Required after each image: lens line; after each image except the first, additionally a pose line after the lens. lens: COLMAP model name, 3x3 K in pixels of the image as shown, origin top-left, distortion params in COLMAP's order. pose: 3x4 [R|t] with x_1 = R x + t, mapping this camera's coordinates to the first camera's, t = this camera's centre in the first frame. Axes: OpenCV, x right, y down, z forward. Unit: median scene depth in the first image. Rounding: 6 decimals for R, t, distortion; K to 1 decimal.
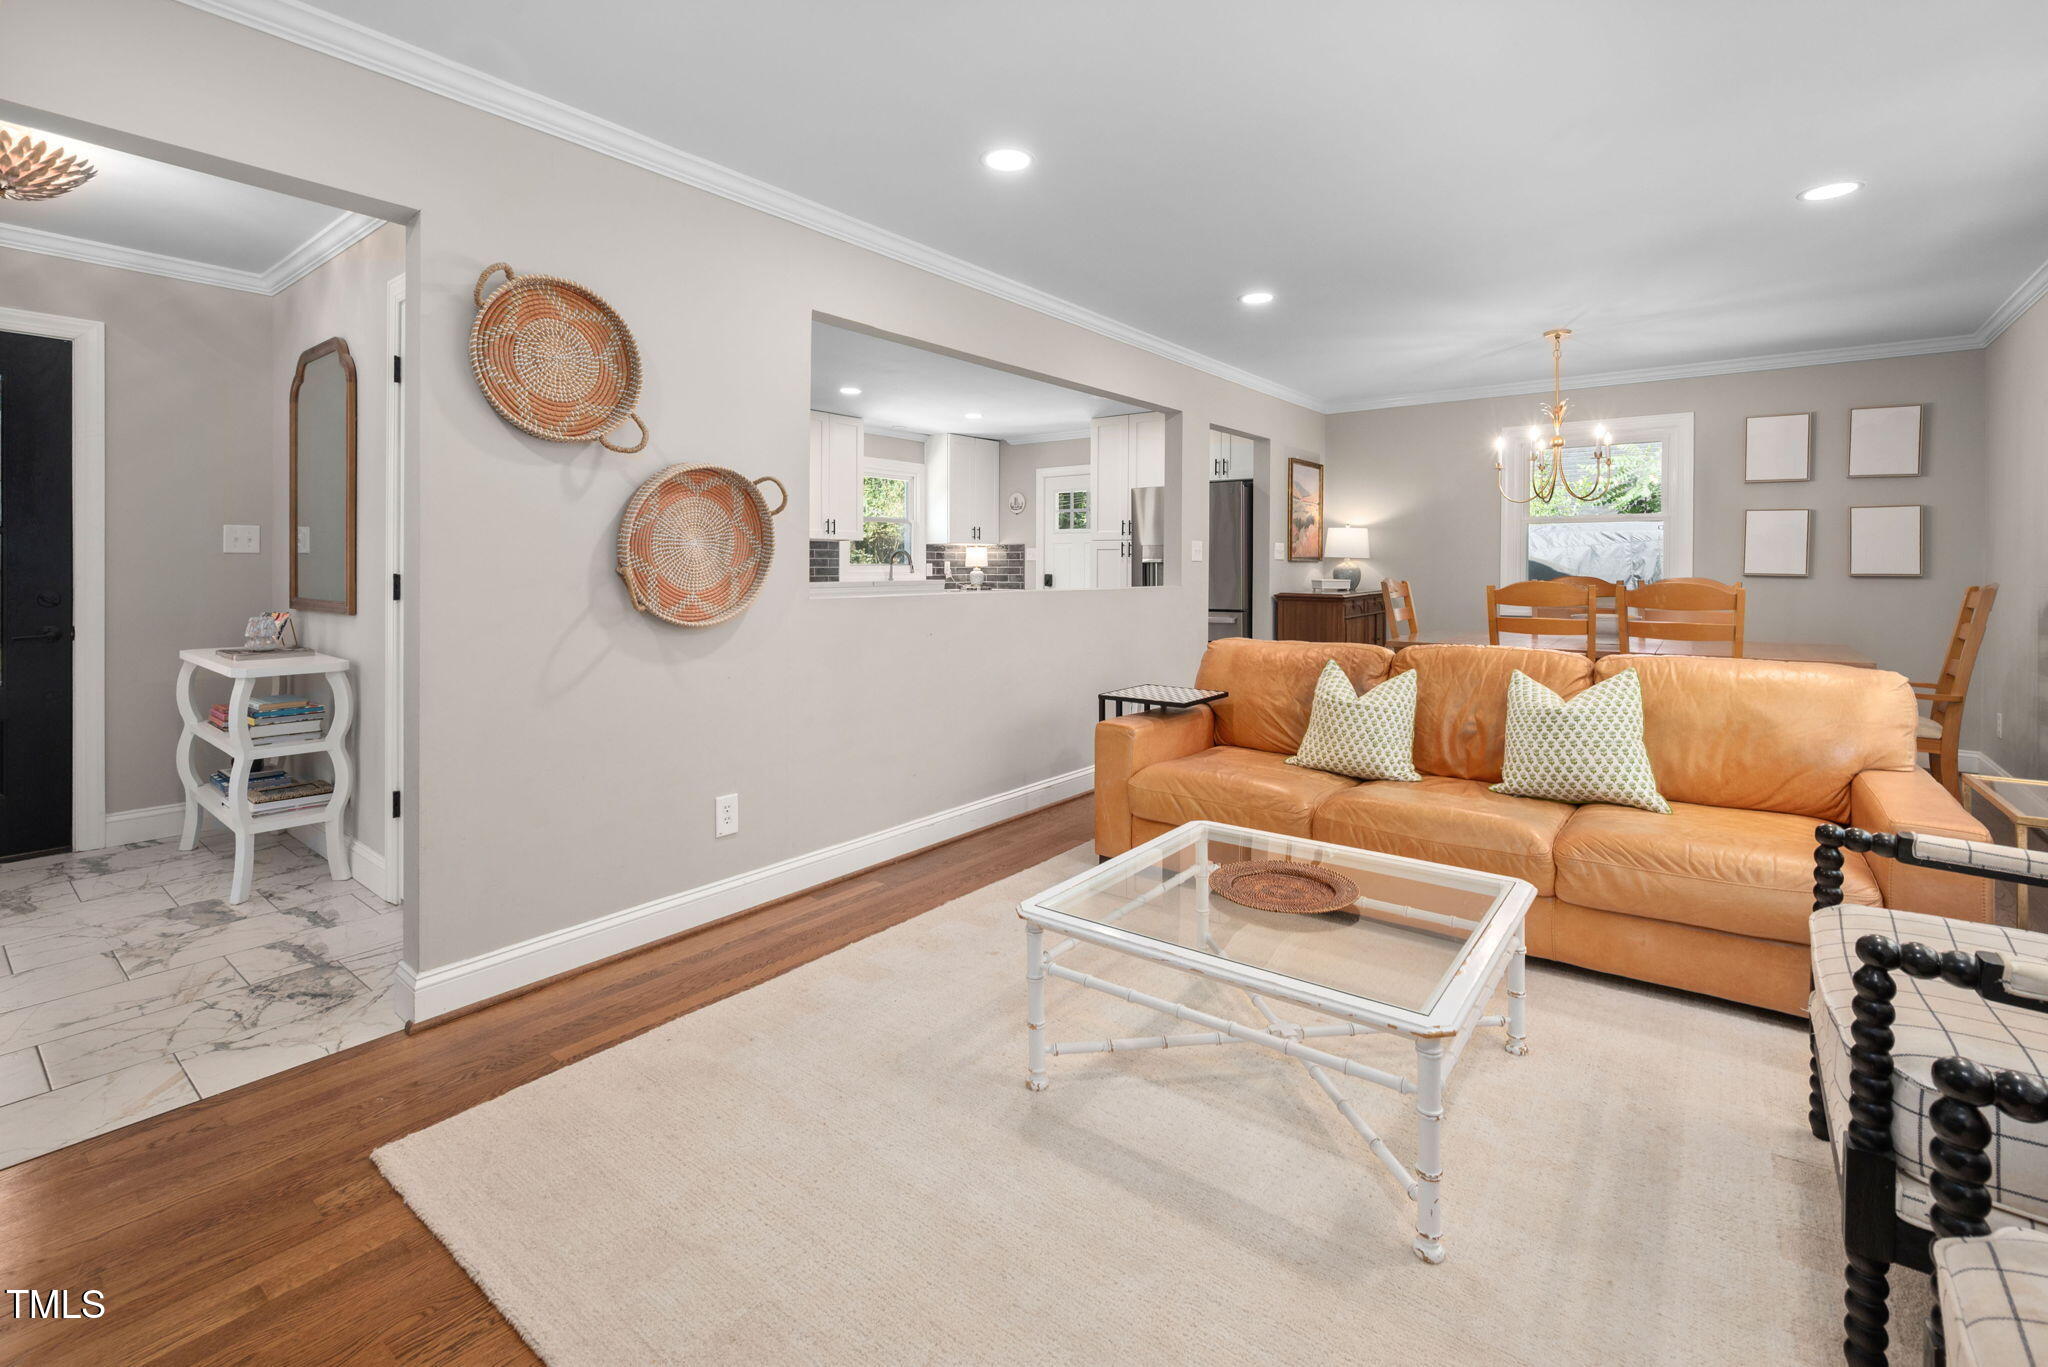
lens RADIAL K [[913.6, 0, 1022.1], [0, 913.6, 580.6], [0, 0, 1]] dist [-0.002057, -0.005094]
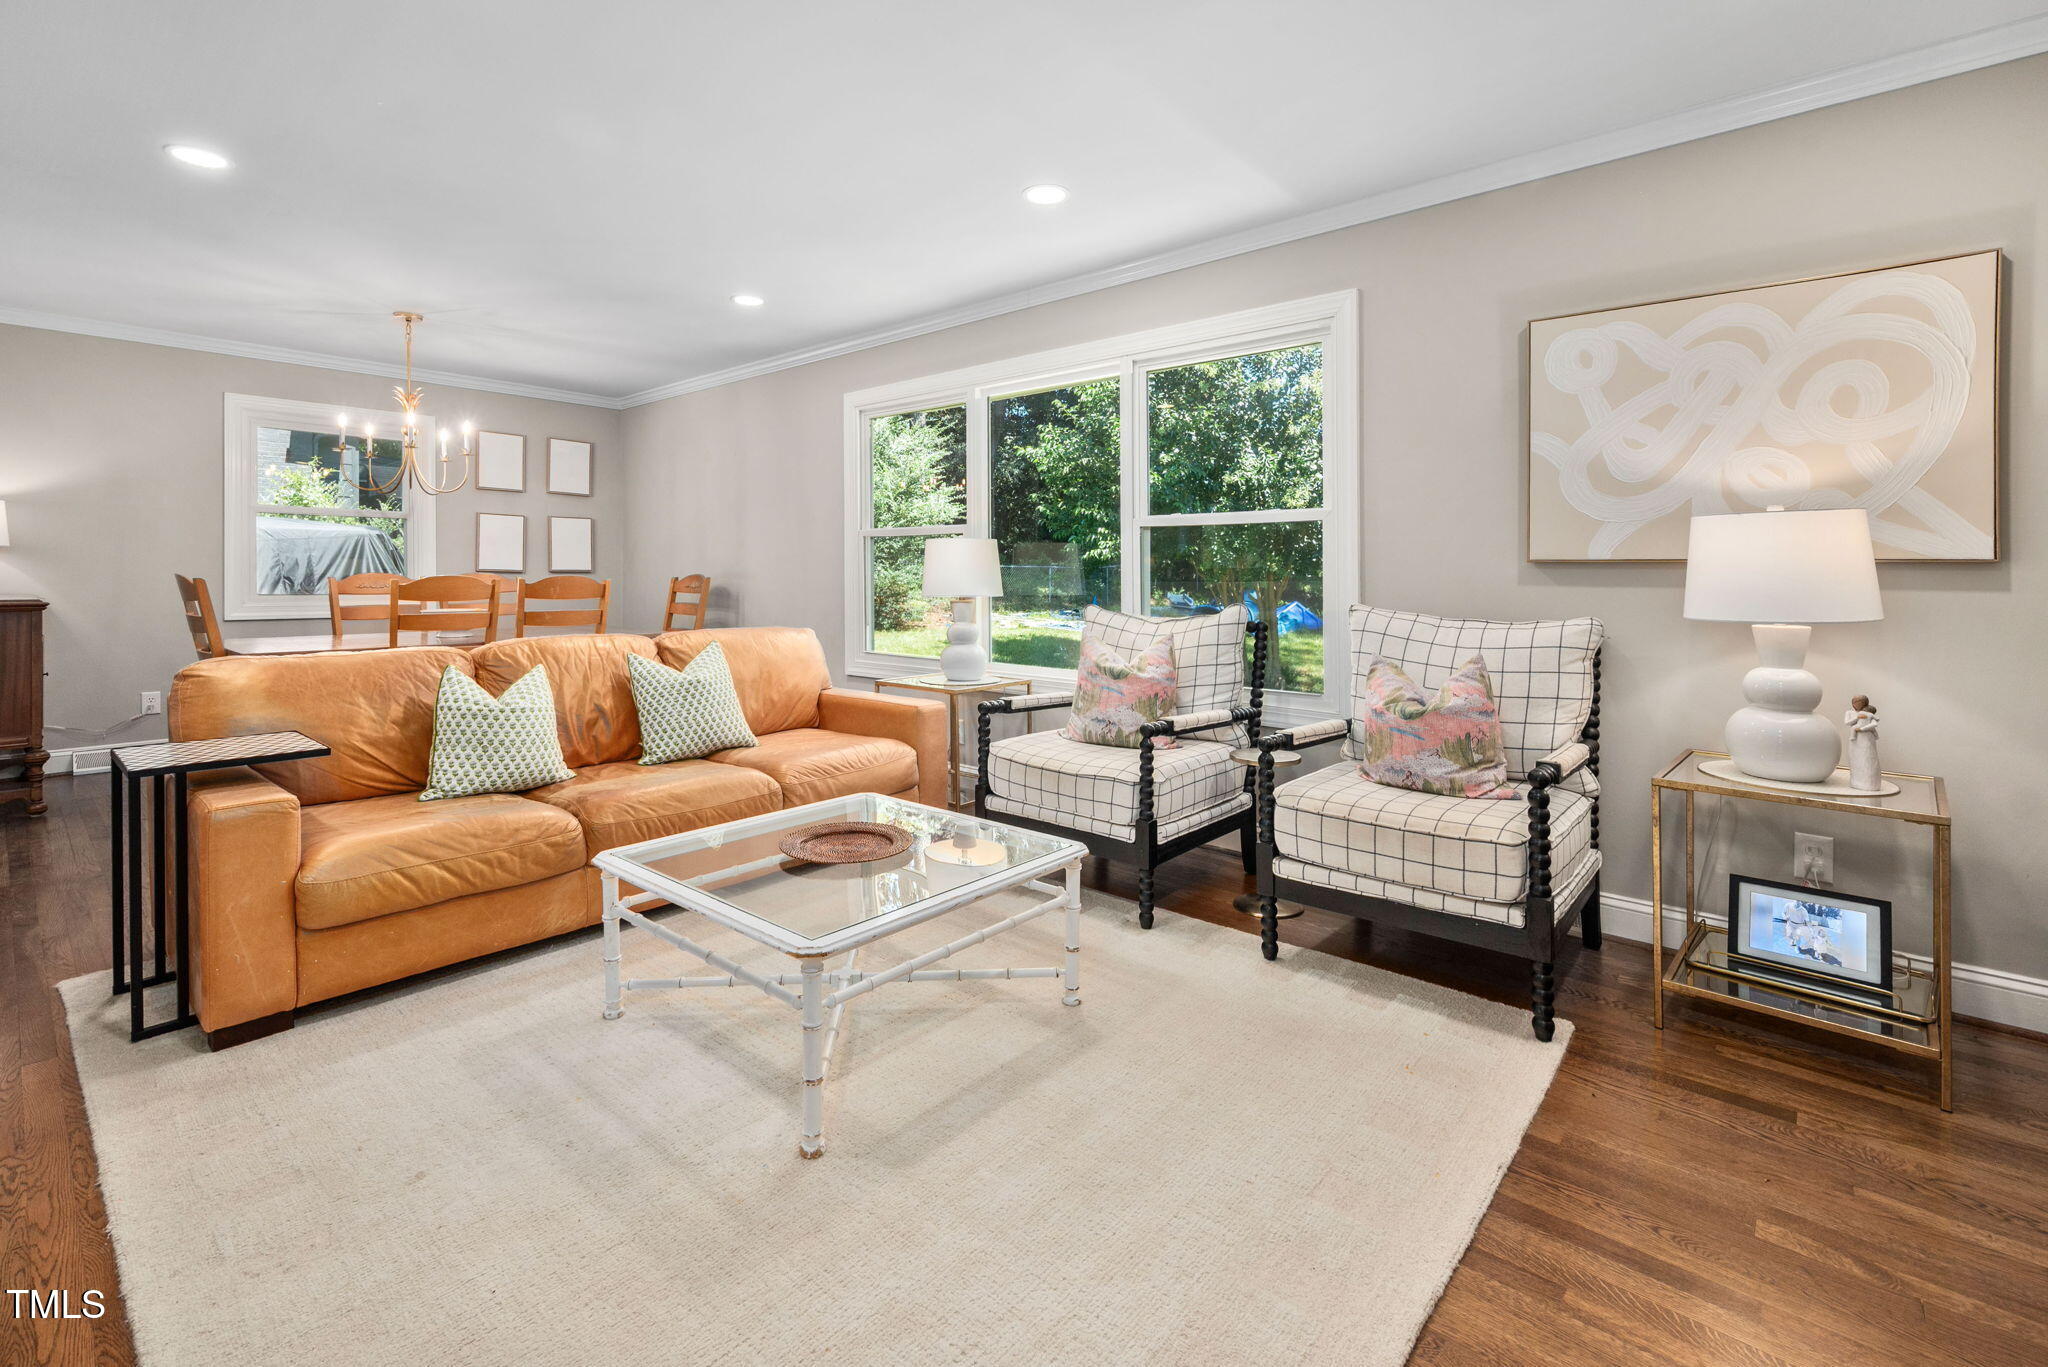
lens RADIAL K [[913.6, 0, 1022.1], [0, 913.6, 580.6], [0, 0, 1]] dist [-0.002057, -0.005094]
pose [[0.054231, -0.008350, 0.998493, -0.507440], [0.011086, 0.999908, 0.007760, 0.008635], [-0.998467, 0.010649, 0.054319, 0.464147]]
